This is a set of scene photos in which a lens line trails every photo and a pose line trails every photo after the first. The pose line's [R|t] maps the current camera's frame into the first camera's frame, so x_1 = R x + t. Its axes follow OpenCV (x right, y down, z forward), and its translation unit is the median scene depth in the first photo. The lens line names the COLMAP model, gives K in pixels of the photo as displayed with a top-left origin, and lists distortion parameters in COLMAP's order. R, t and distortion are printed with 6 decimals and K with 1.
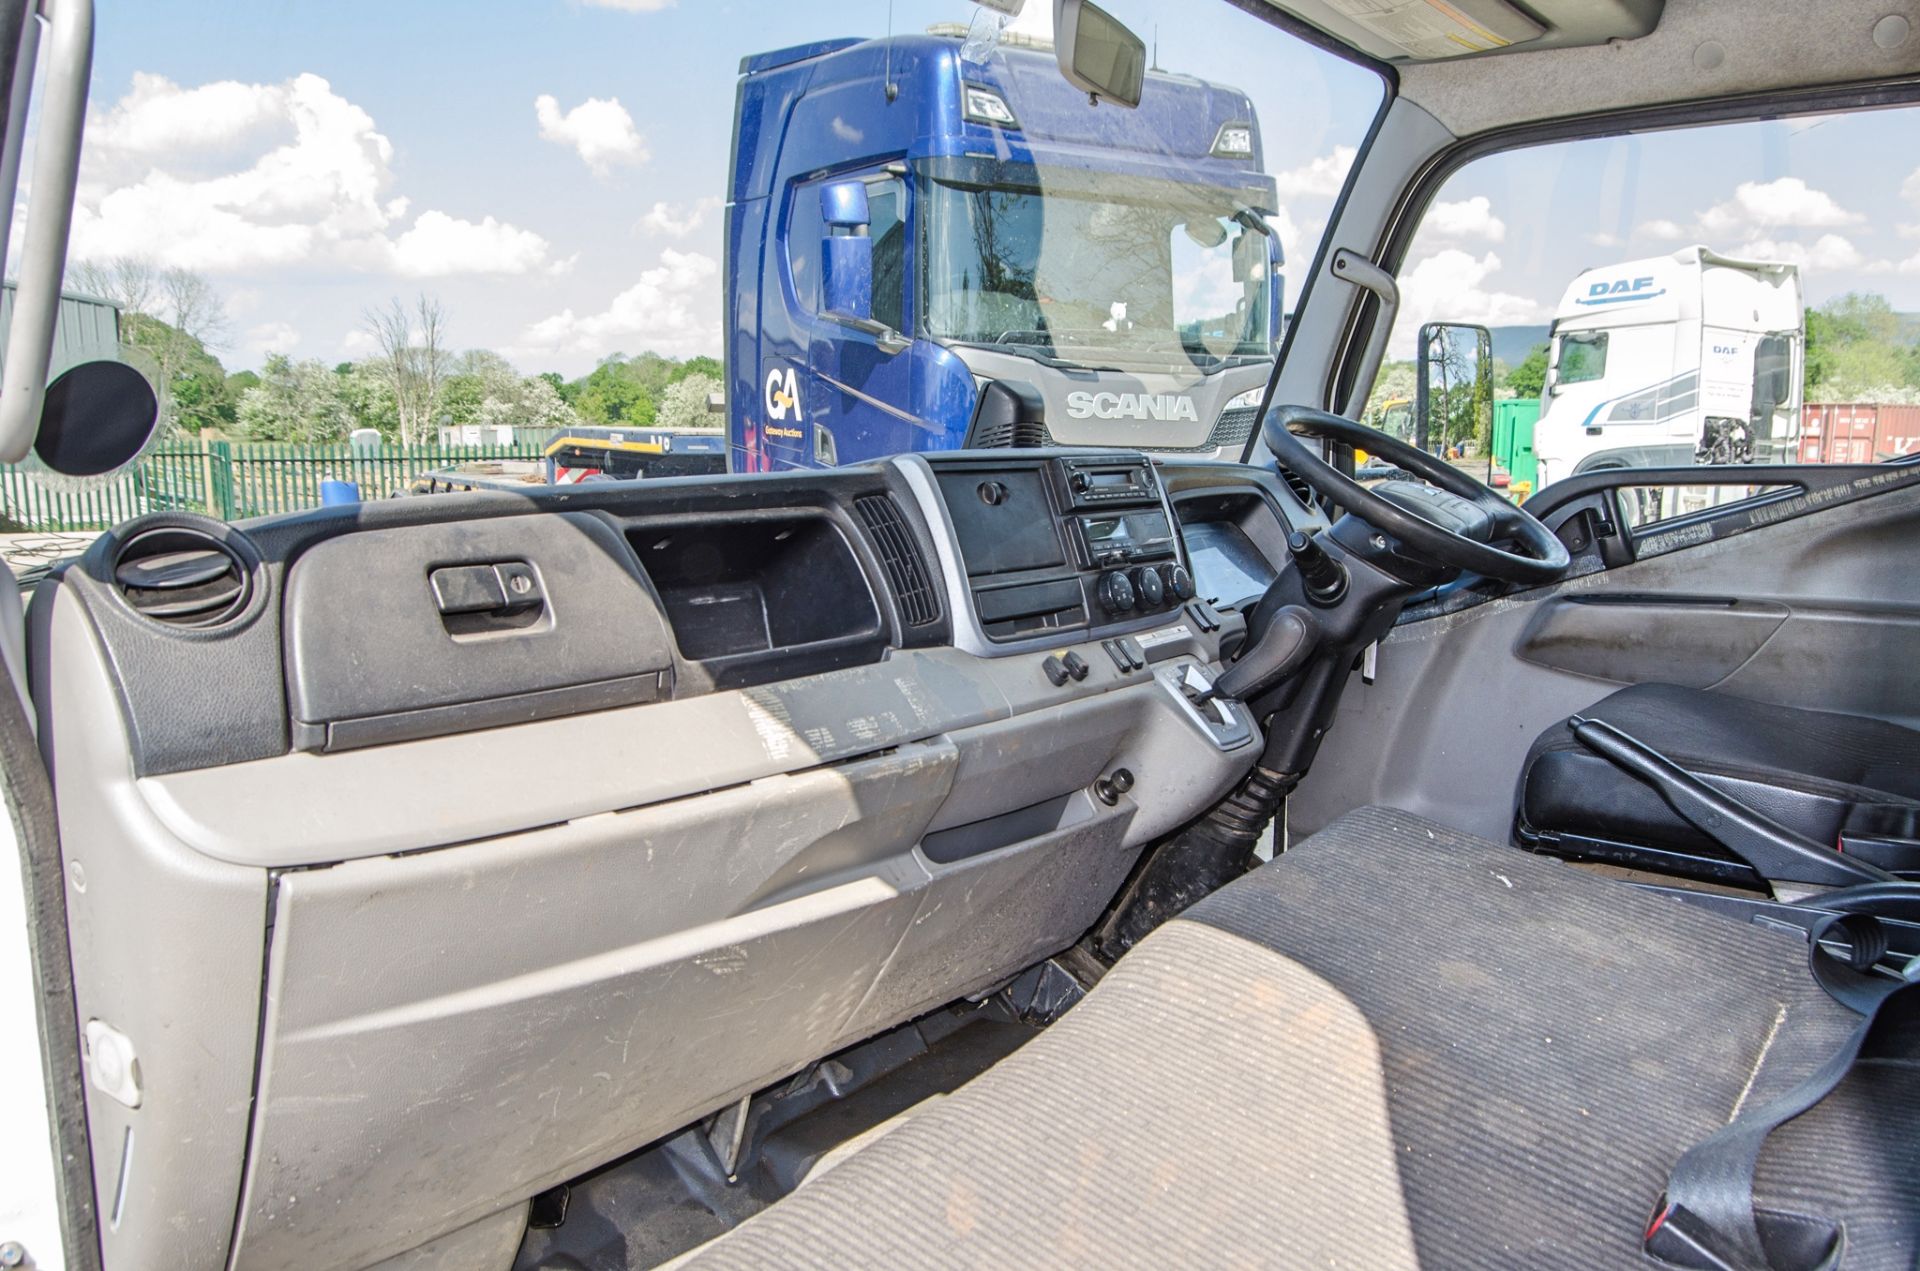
lens RADIAL K [[1470.5, 0, 966.9], [0, 1470.5, 632.6], [0, 0, 1]] dist [-0.004920, -0.000394]
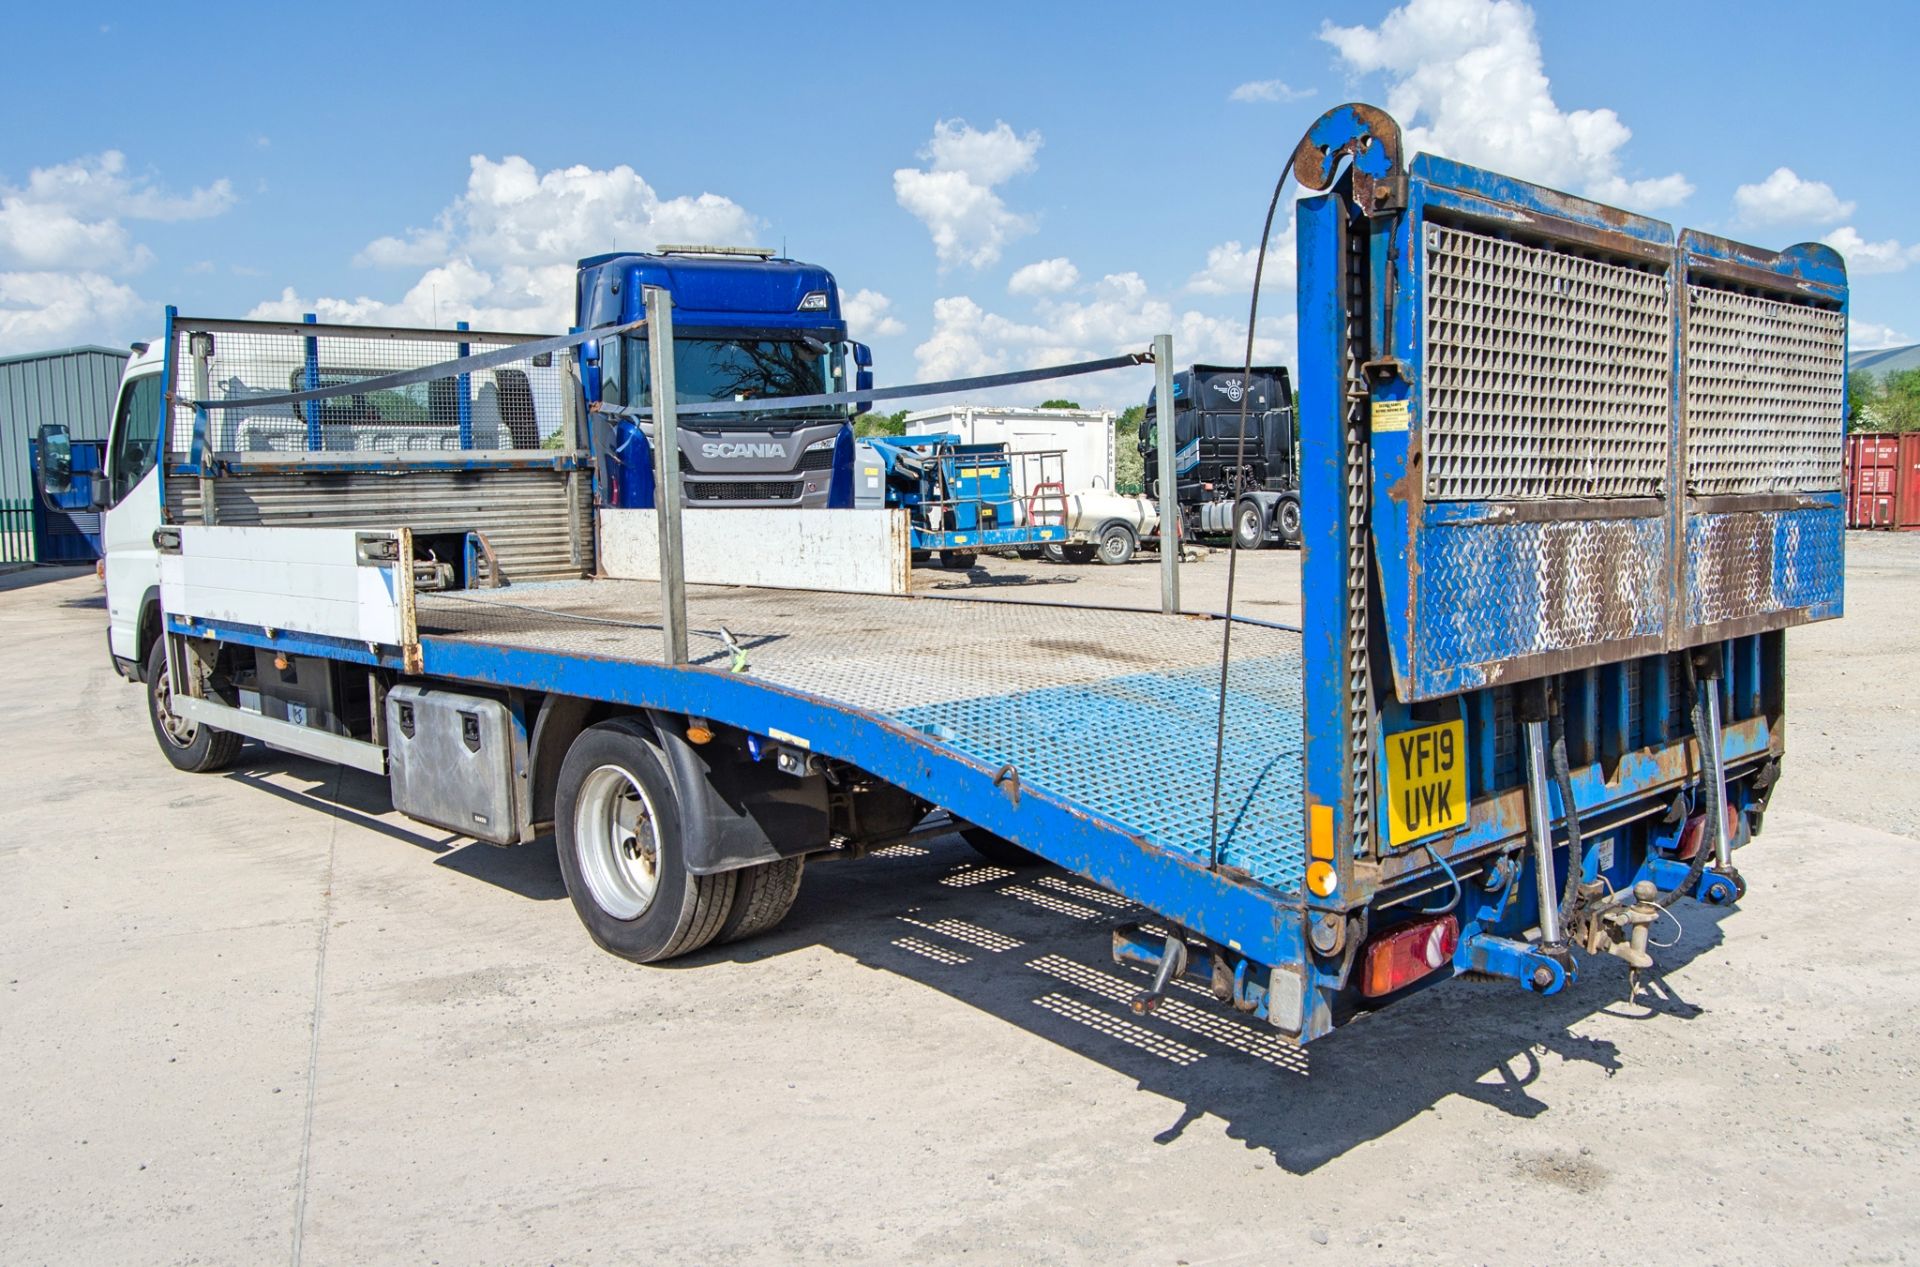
lens RADIAL K [[1563.9, 0, 953.2], [0, 1563.9, 646.4], [0, 0, 1]] dist [-0.031101, 0.007654]
pose [[0.986025, -0.002256, -0.166581, 0.693066], [-0.003211, 0.999465, -0.032543, 0.154277], [0.166565, 0.032623, 0.985491, -0.876218]]
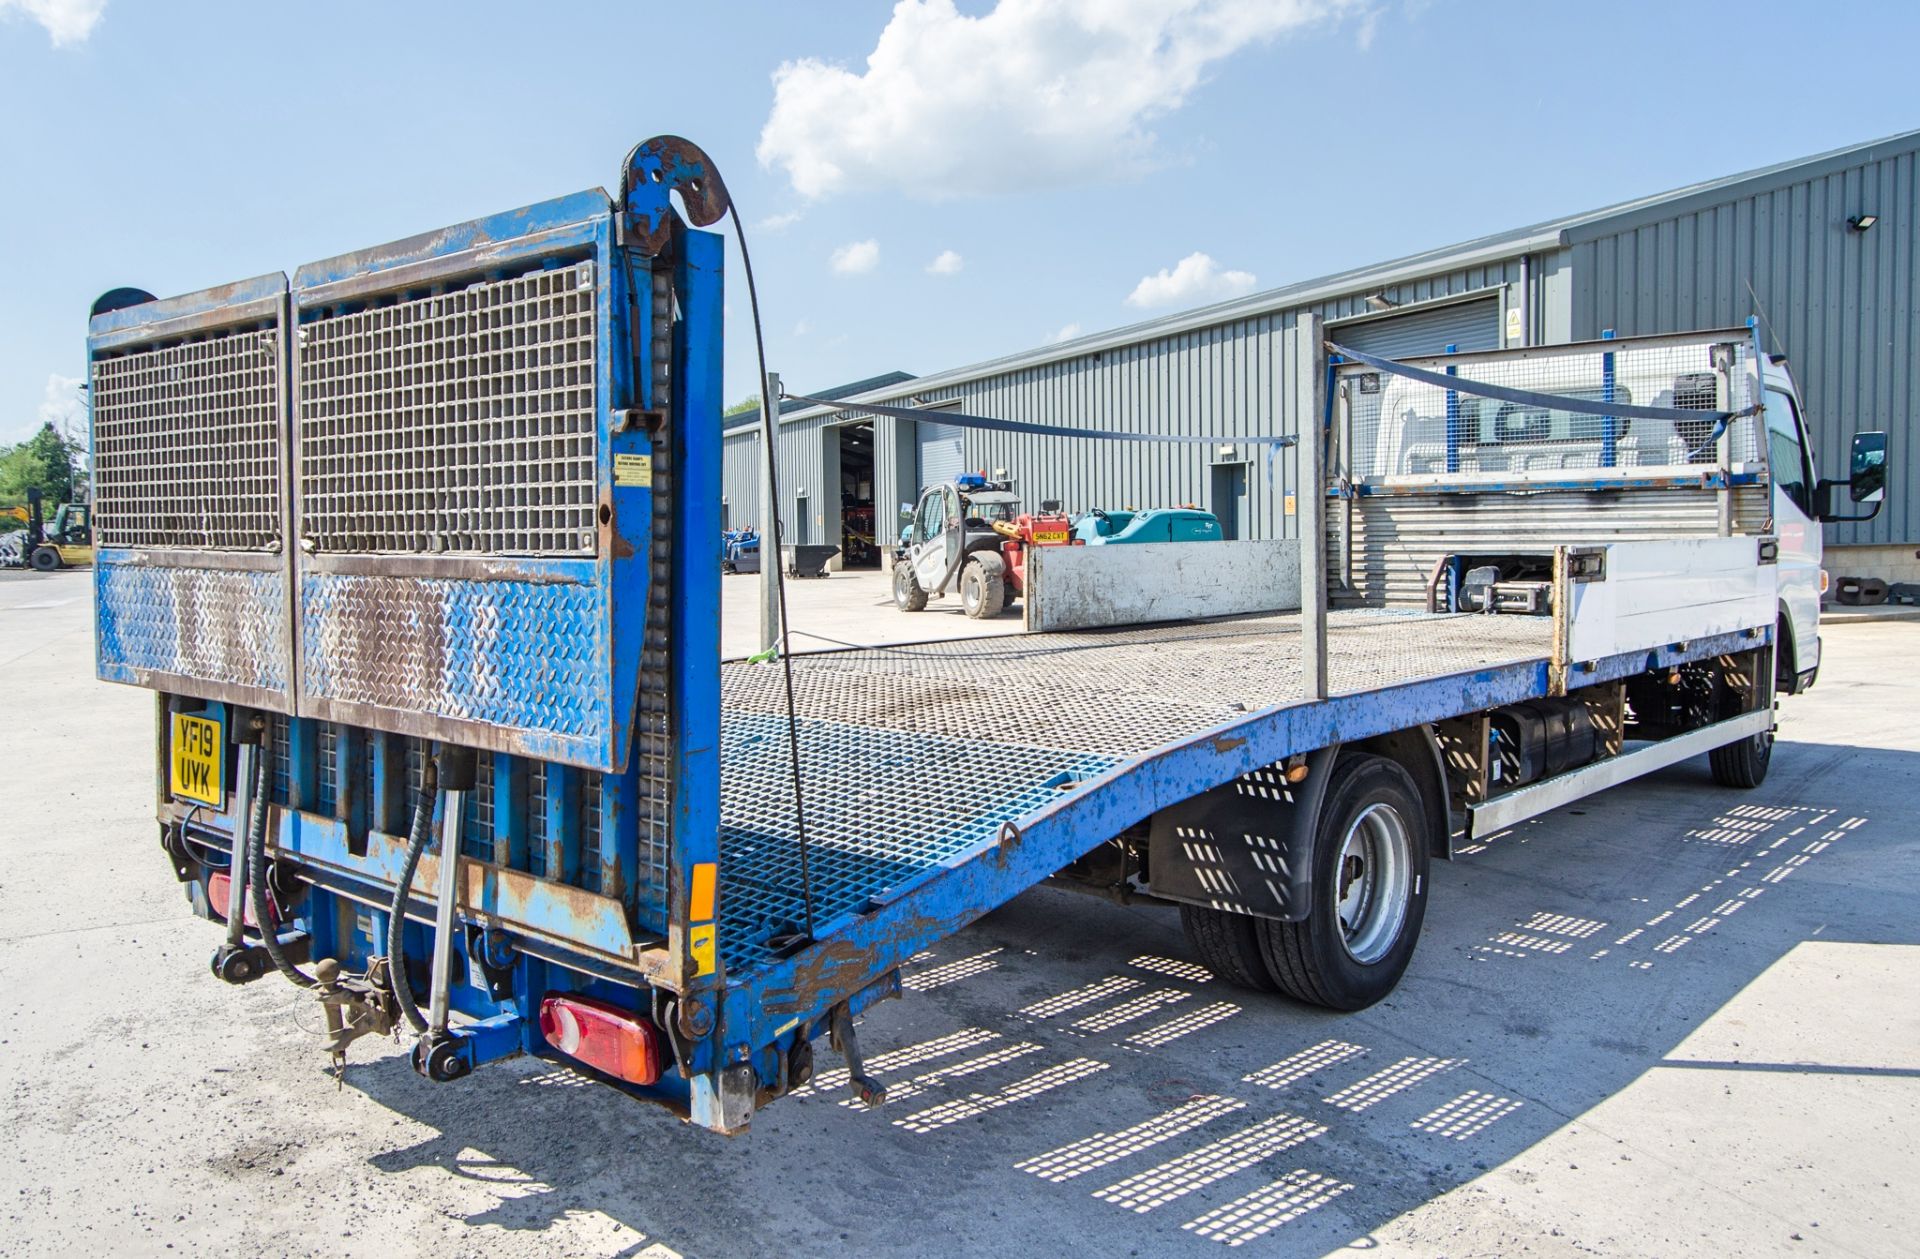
lens RADIAL K [[1563.9, 0, 948.5], [0, 1563.9, 625.9], [0, 0, 1]] dist [-0.031101, 0.007654]
pose [[-0.102659, 0.065024, -0.992589, 1.220516], [-0.125282, 0.989070, 0.077750, 0.061526], [0.986796, 0.132335, -0.093390, -0.192362]]
